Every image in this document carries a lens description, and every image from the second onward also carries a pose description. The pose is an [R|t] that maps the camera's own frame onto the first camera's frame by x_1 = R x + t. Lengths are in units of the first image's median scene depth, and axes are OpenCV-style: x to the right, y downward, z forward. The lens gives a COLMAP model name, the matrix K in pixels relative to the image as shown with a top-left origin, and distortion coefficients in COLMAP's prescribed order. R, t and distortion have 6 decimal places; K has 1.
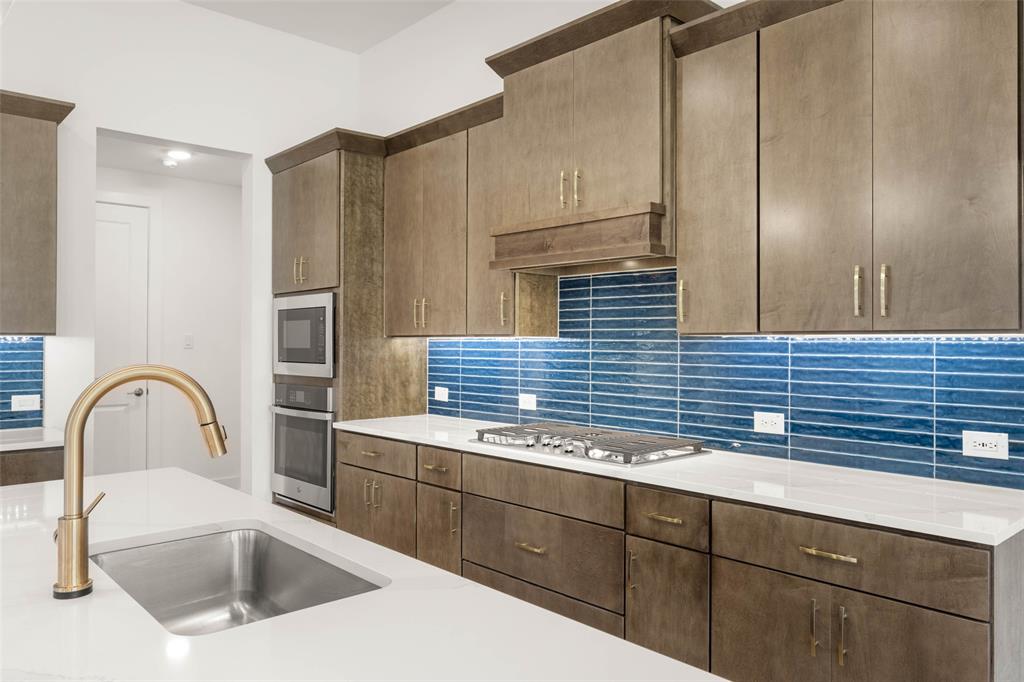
lens RADIAL K [[720.3, 0, 510.2], [0, 720.3, 337.9], [0, 0, 1]] dist [-0.004523, -0.000991]
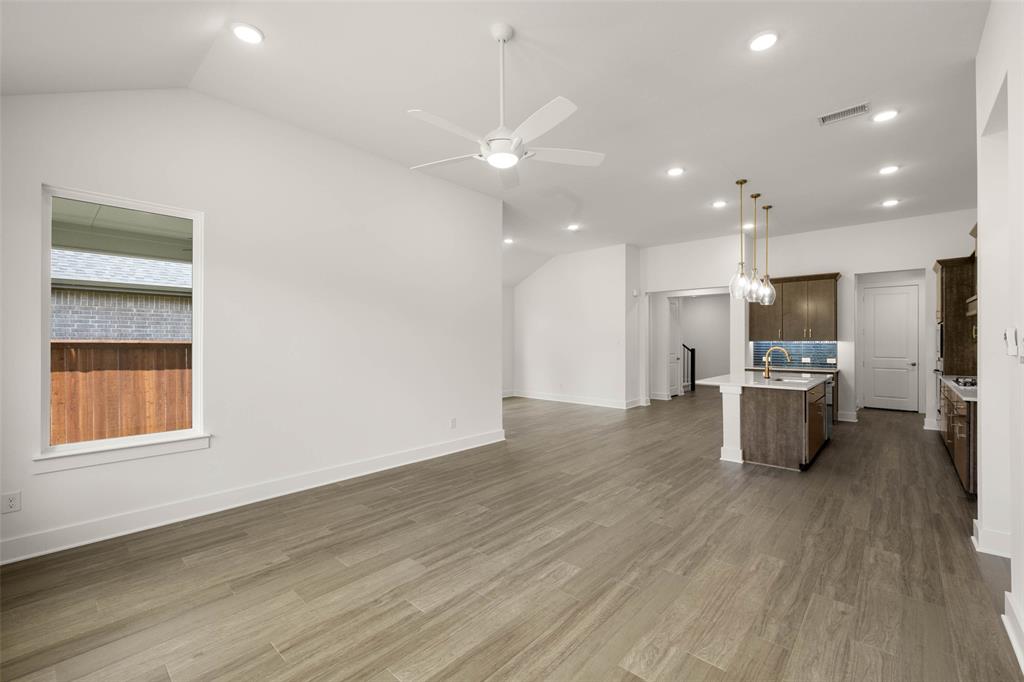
lens RADIAL K [[435.3, 0, 507.0], [0, 435.3, 341.1], [0, 0, 1]] dist [-0.002478, -0.000192]
pose [[0.075149, 0.002400, -0.997169, 1.333001], [0.001804, 0.999995, 0.002543, -0.011062], [0.997171, -0.001990, 0.075144, -0.718563]]
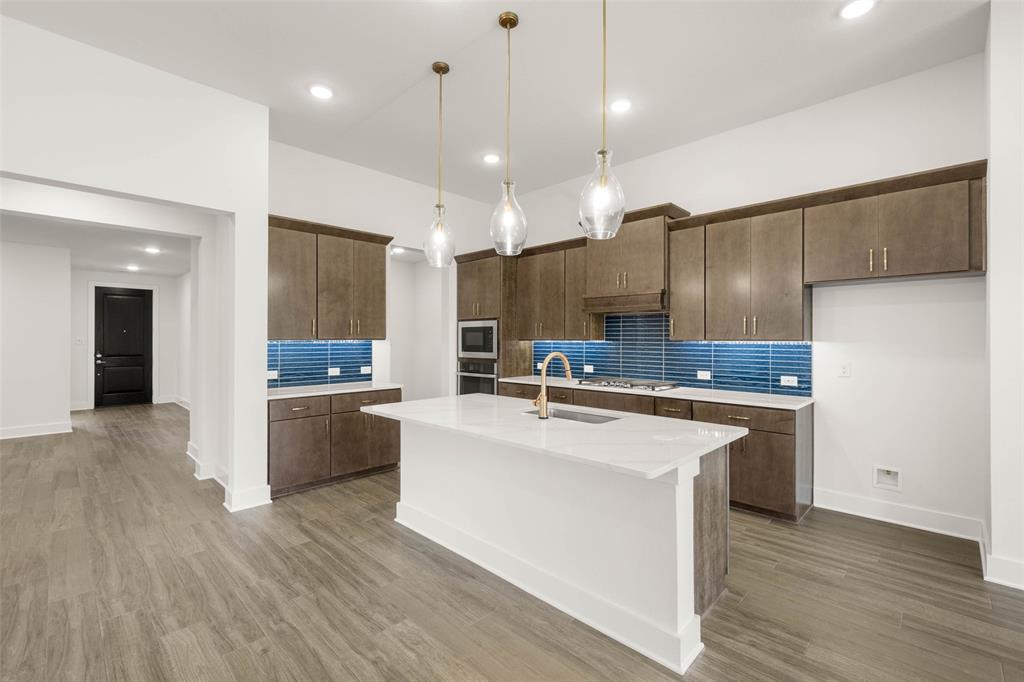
lens RADIAL K [[435.3, 0, 511.5], [0, 435.3, 339.8], [0, 0, 1]] dist [-0.002478, -0.000192]
pose [[0.998537, 0.000423, 0.054079, -0.318446], [-0.000708, 0.999986, 0.005243, -0.011613], [-0.054077, -0.005273, 0.998523, -0.393334]]
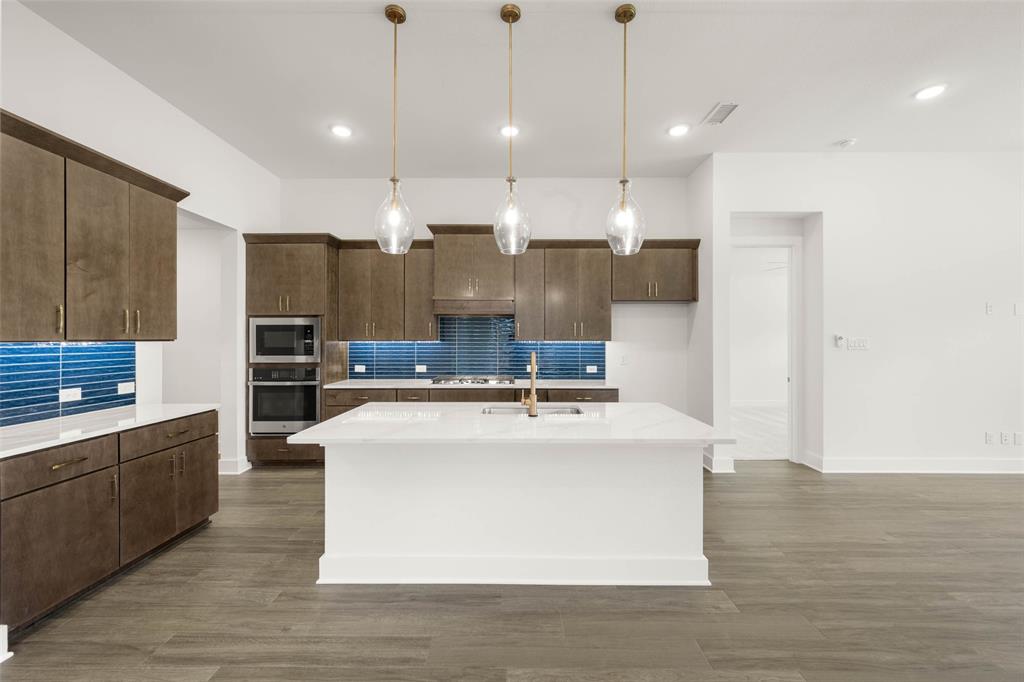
lens RADIAL K [[401.2, 0, 508.0], [0, 401.2, 338.8], [0, 0, 1]] dist [0.000212, -0.000149]
pose [[0.691382, 0.000801, 0.722489, -0.777048], [-0.002416, 0.999996, 0.001204, -0.011354], [-0.722486, -0.002578, 0.691381, -0.108134]]
